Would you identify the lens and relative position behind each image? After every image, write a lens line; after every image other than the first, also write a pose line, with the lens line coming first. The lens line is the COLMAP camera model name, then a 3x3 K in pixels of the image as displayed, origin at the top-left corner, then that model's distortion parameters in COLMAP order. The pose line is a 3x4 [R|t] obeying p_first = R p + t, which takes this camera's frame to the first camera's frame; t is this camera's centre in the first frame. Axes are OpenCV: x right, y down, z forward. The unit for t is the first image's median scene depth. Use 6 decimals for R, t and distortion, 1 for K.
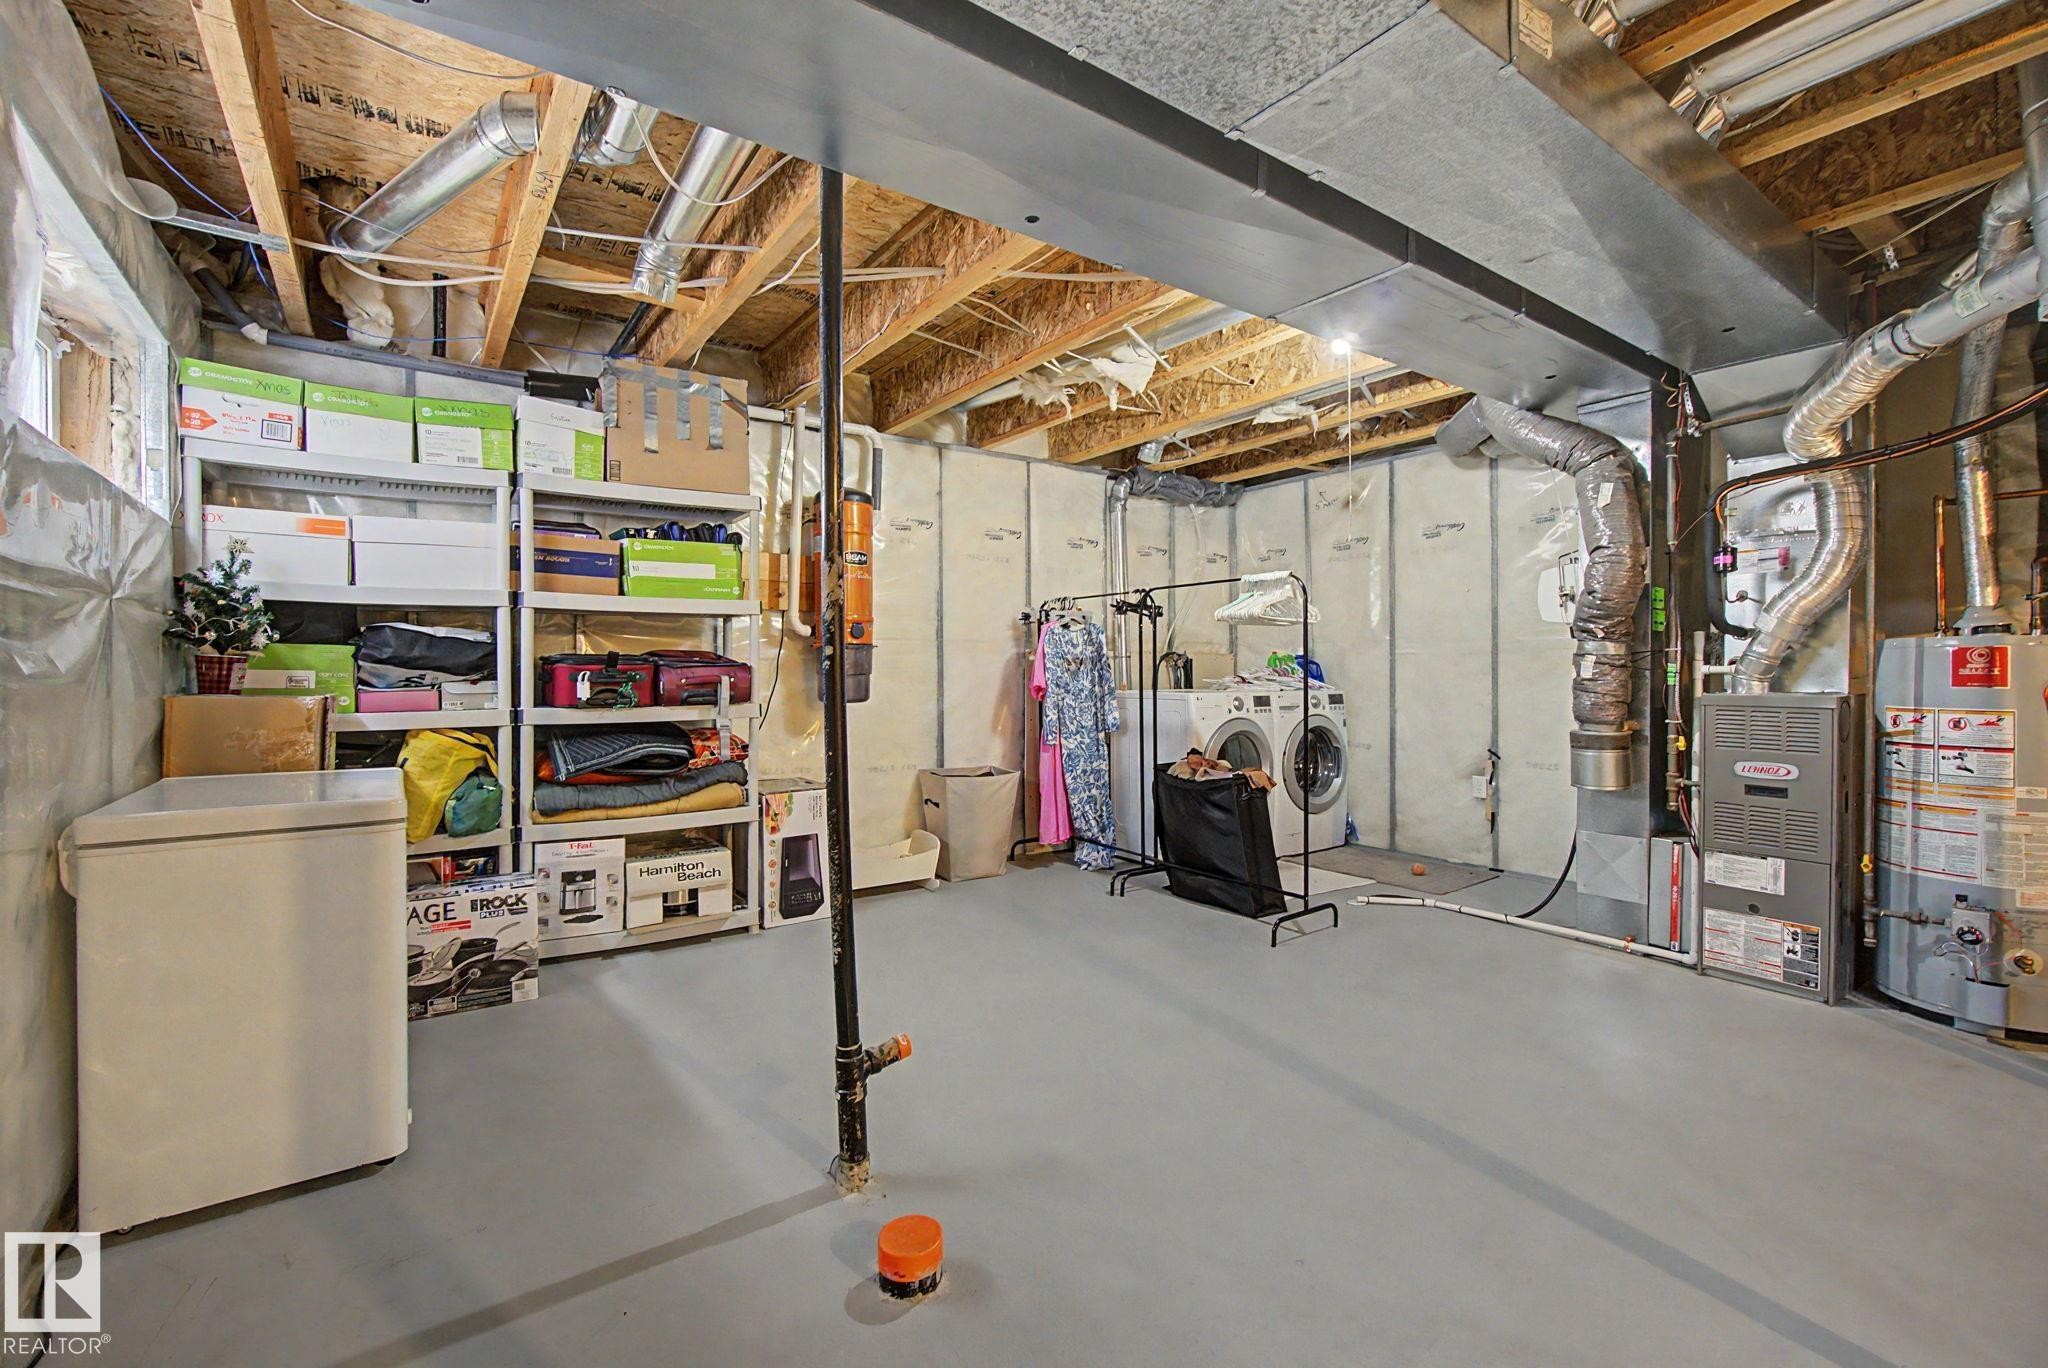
lens RADIAL K [[870.9, 0, 1016.9], [0, 870.9, 688.2], [0, 0, 1]] dist [-0.000576, 0.000000]
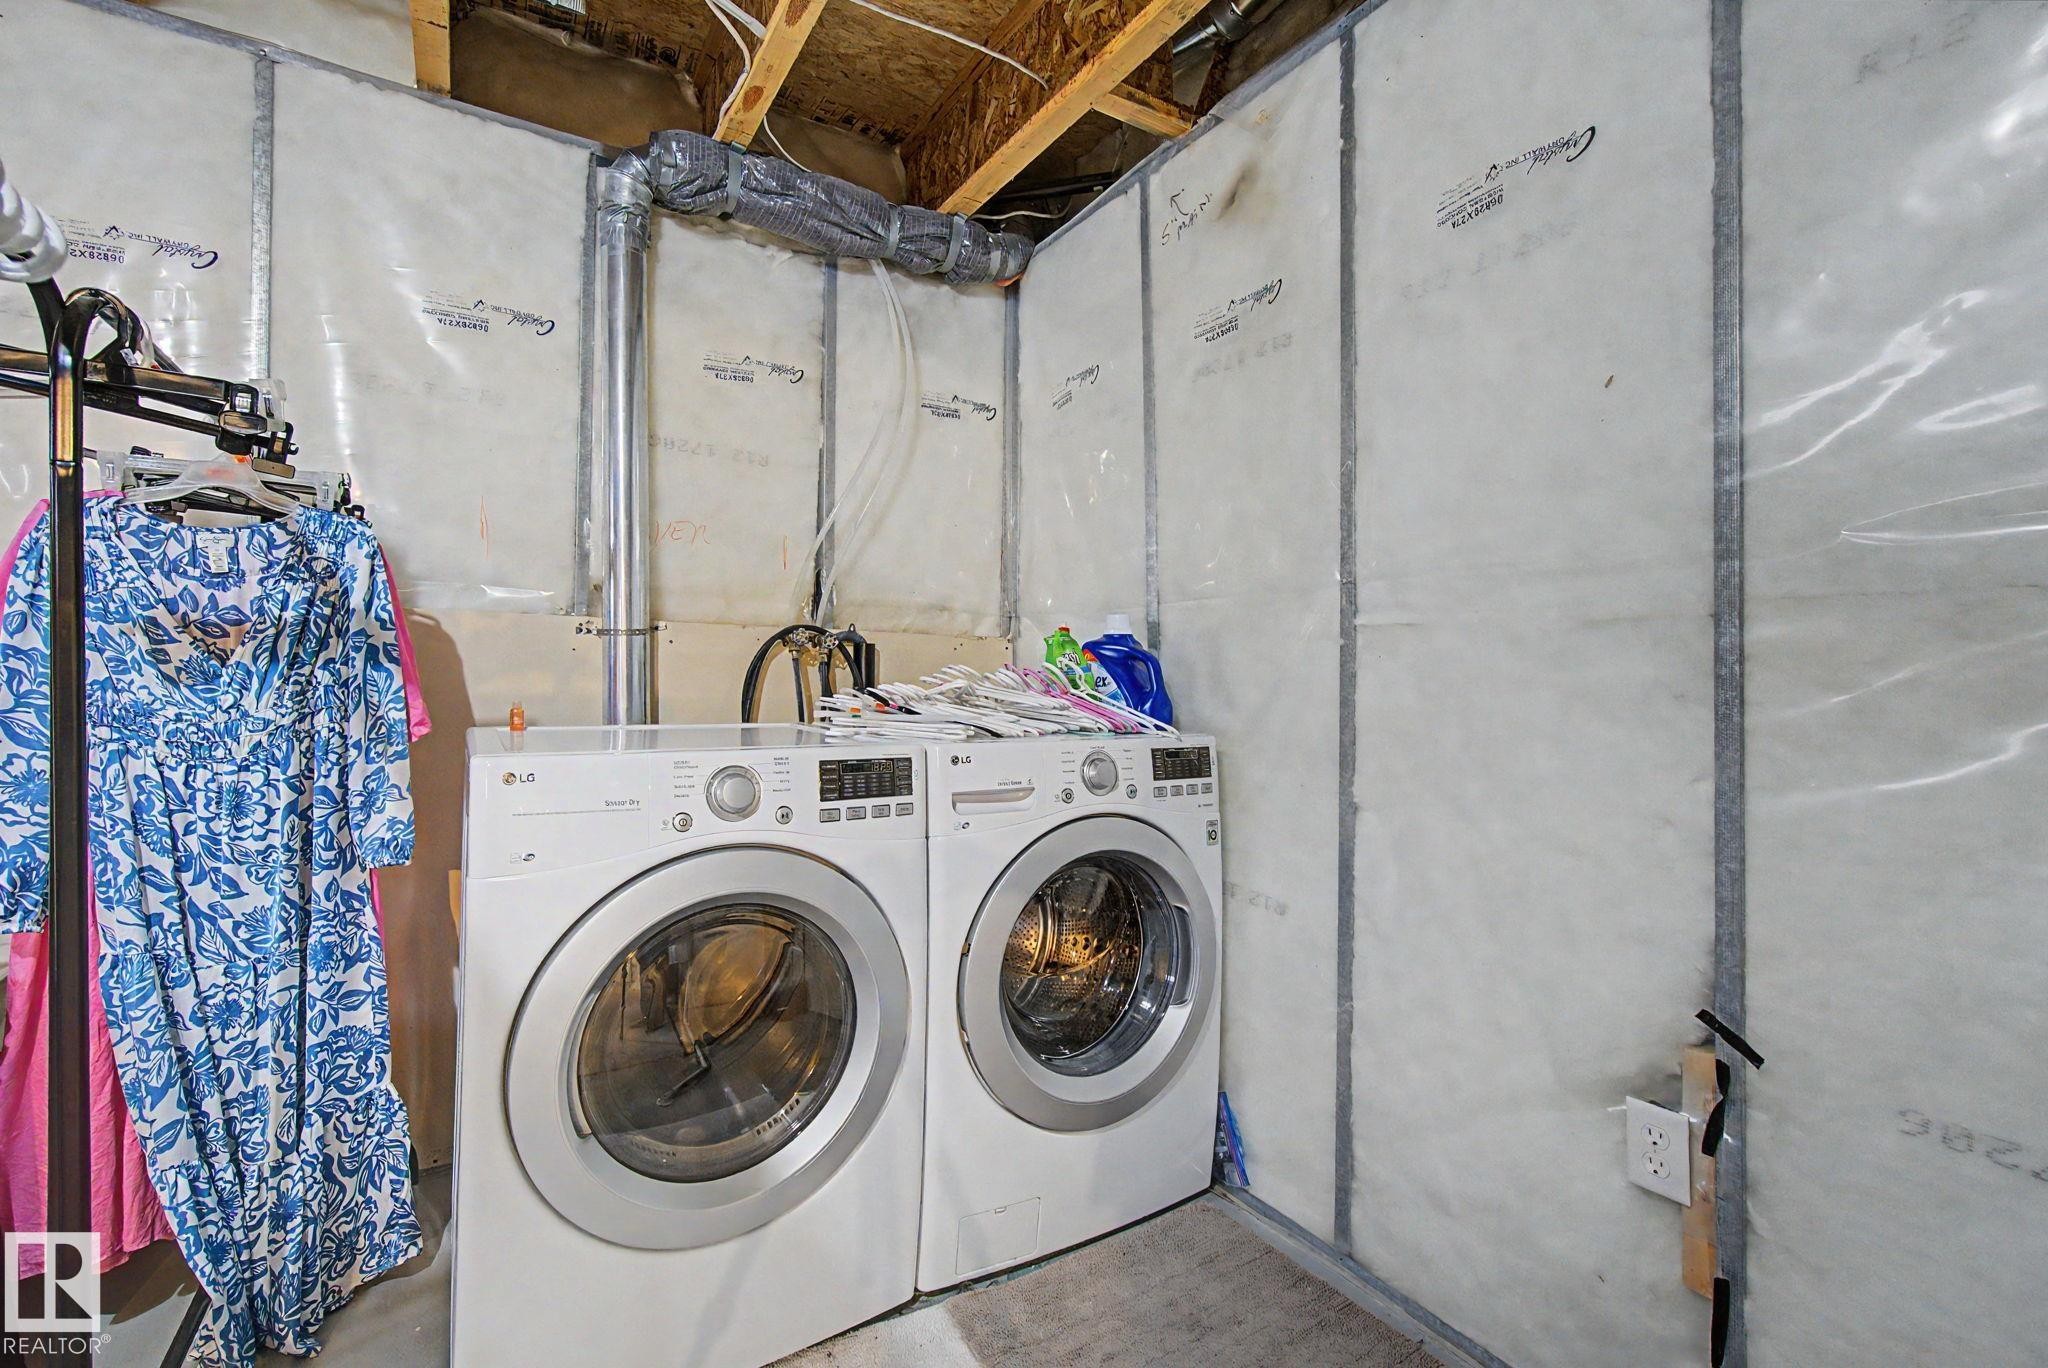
lens RADIAL K [[881.2, 0, 1015.5], [0, 881.2, 677.7], [0, 0, 1]] dist [-0.001581, 0.000360]
pose [[0.998097, 0.014952, -0.059819, 0.328043], [-0.016094, 0.999696, -0.018660, -0.013157], [0.059522, 0.019588, 0.998035, 0.668880]]
